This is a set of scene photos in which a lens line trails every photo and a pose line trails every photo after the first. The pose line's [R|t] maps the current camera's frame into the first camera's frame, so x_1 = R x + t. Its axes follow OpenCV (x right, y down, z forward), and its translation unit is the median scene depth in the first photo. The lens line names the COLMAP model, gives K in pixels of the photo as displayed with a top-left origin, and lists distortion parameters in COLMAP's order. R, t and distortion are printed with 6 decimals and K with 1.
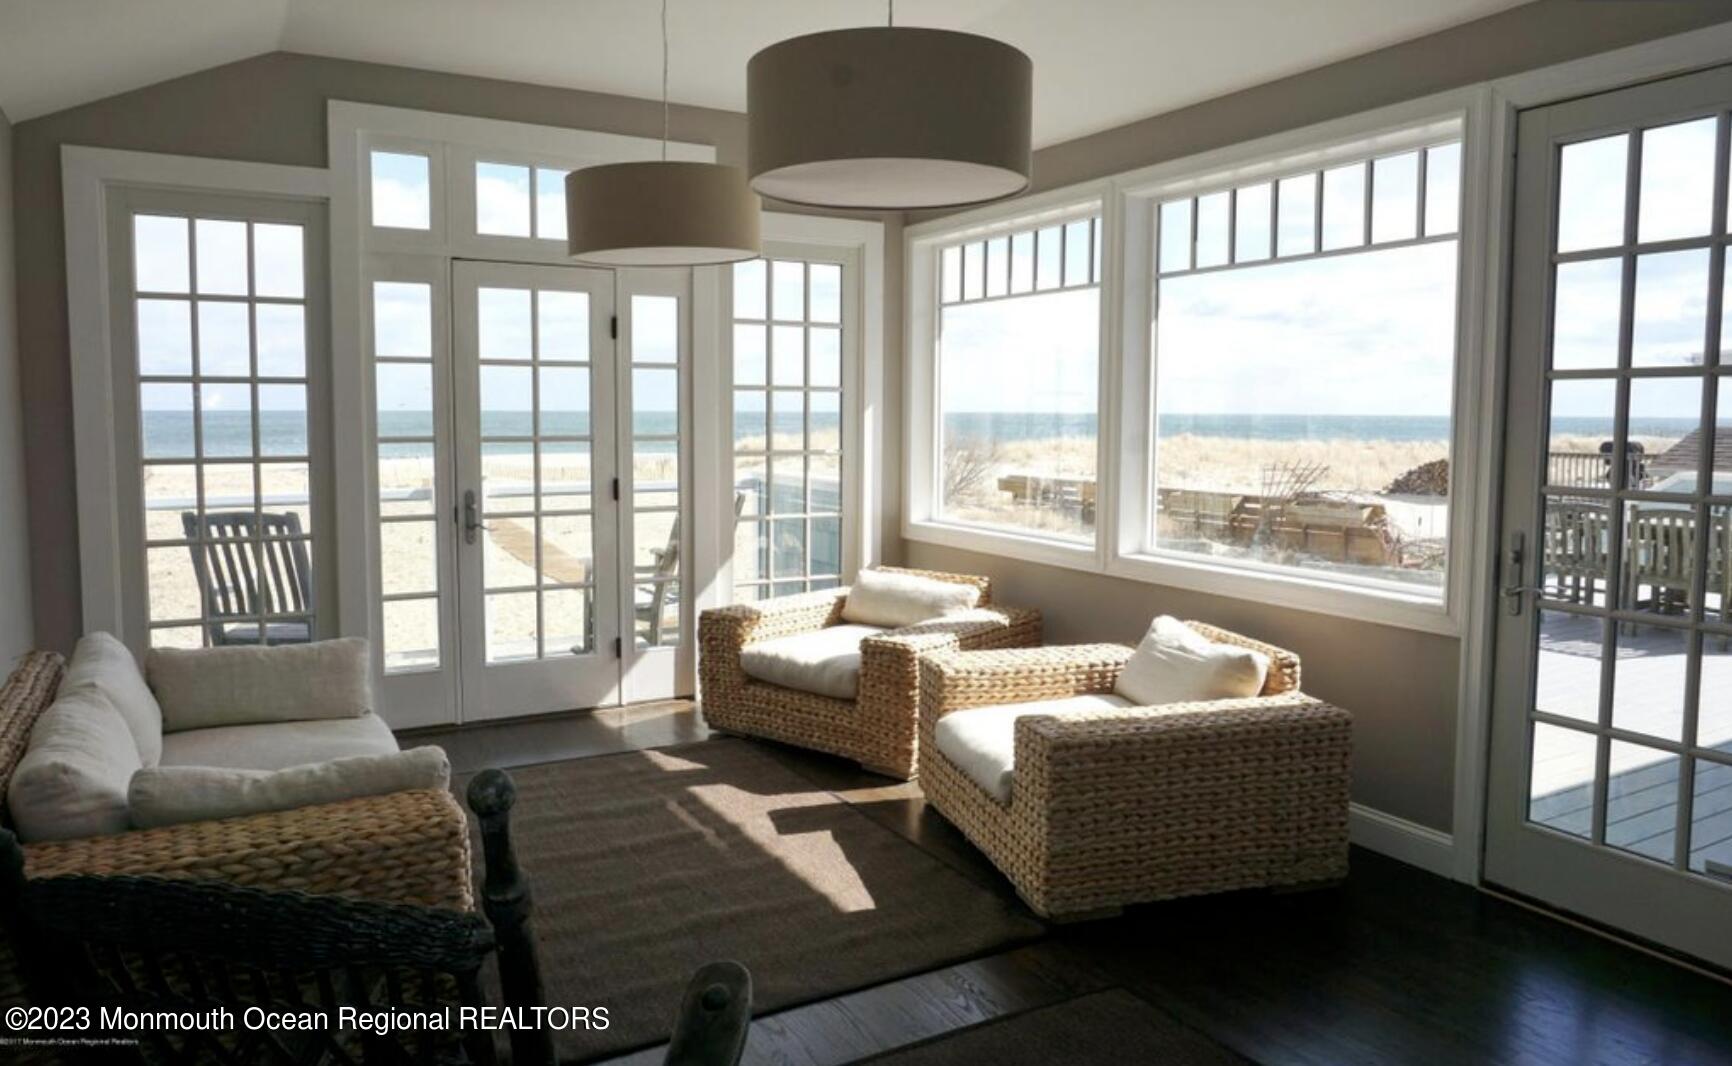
lens RADIAL K [[1196.7, 0, 854.4], [0, 1196.7, 515.5], [0, 0, 1]] dist [-0.055513, 0.028382]
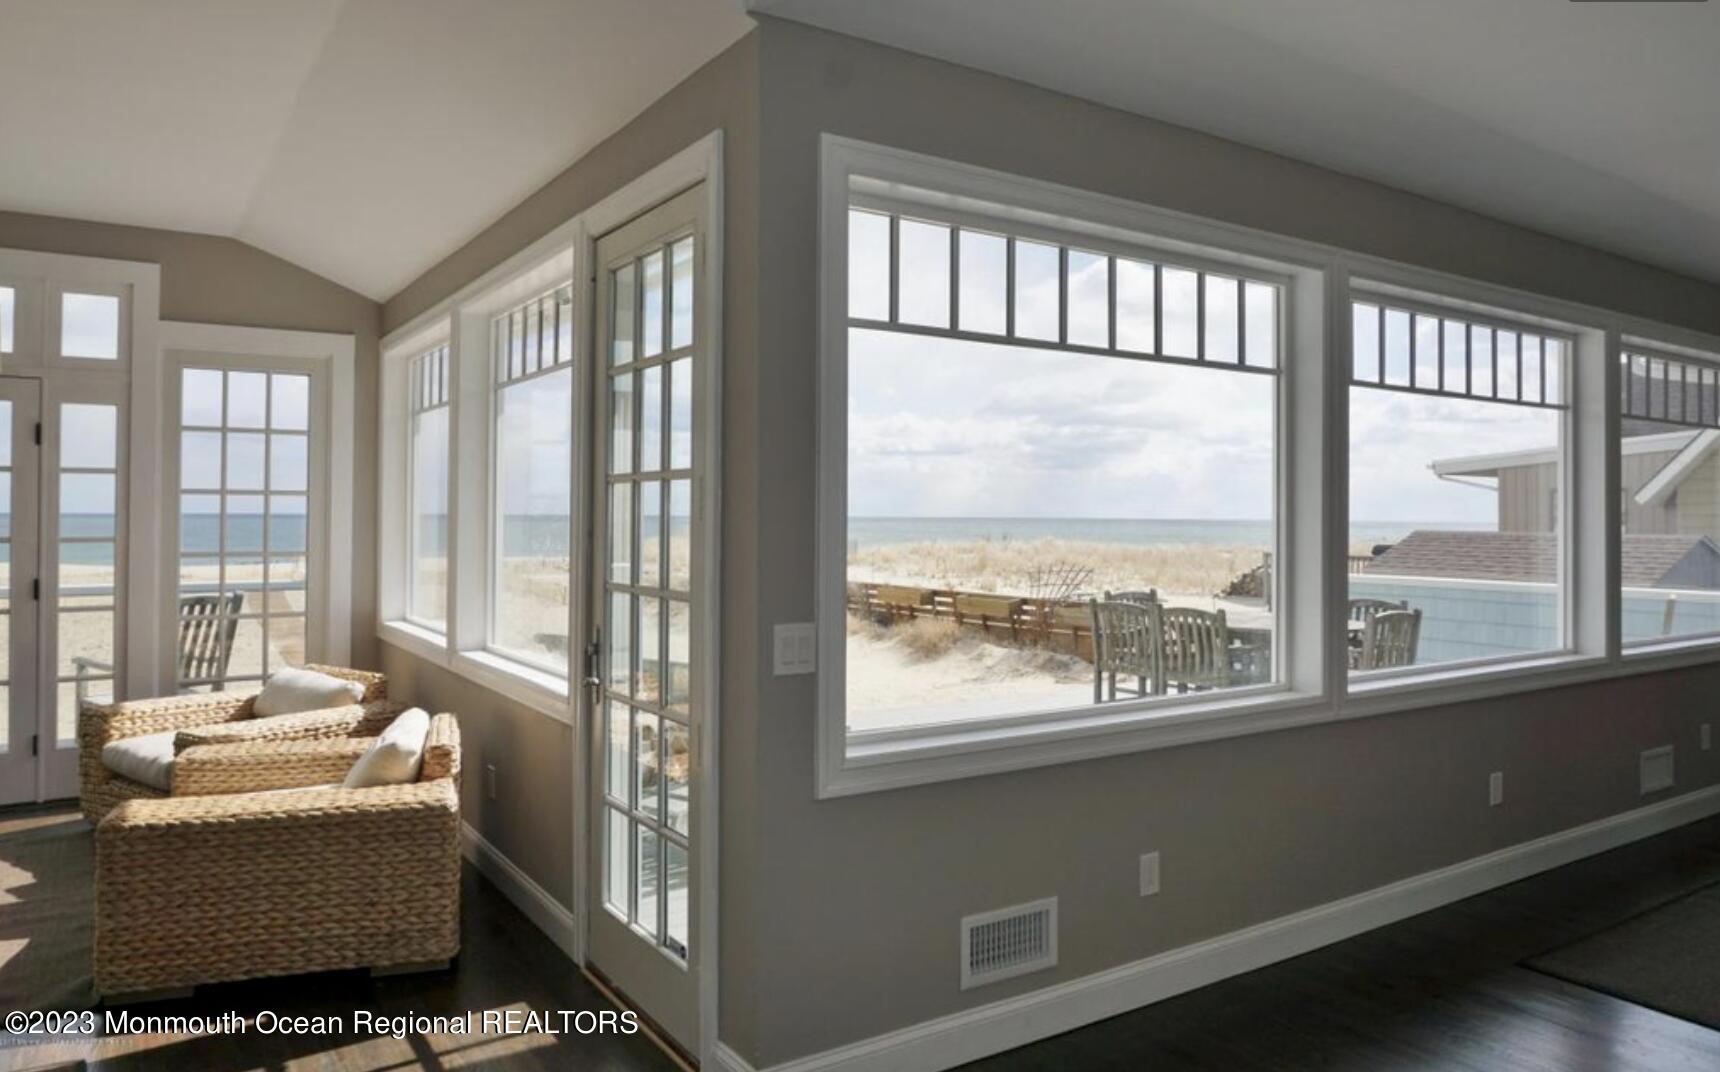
lens RADIAL K [[1198.9, 0, 831.4], [0, 1198.9, 526.8], [0, 0, 1]] dist [-0.000105, 0.002722]
pose [[0.999408, 0.001333, 0.034384, 0.418436], [0.001331, 0.997003, -0.077357, 0.004838], [-0.034385, 0.077357, 0.996410, -0.055210]]
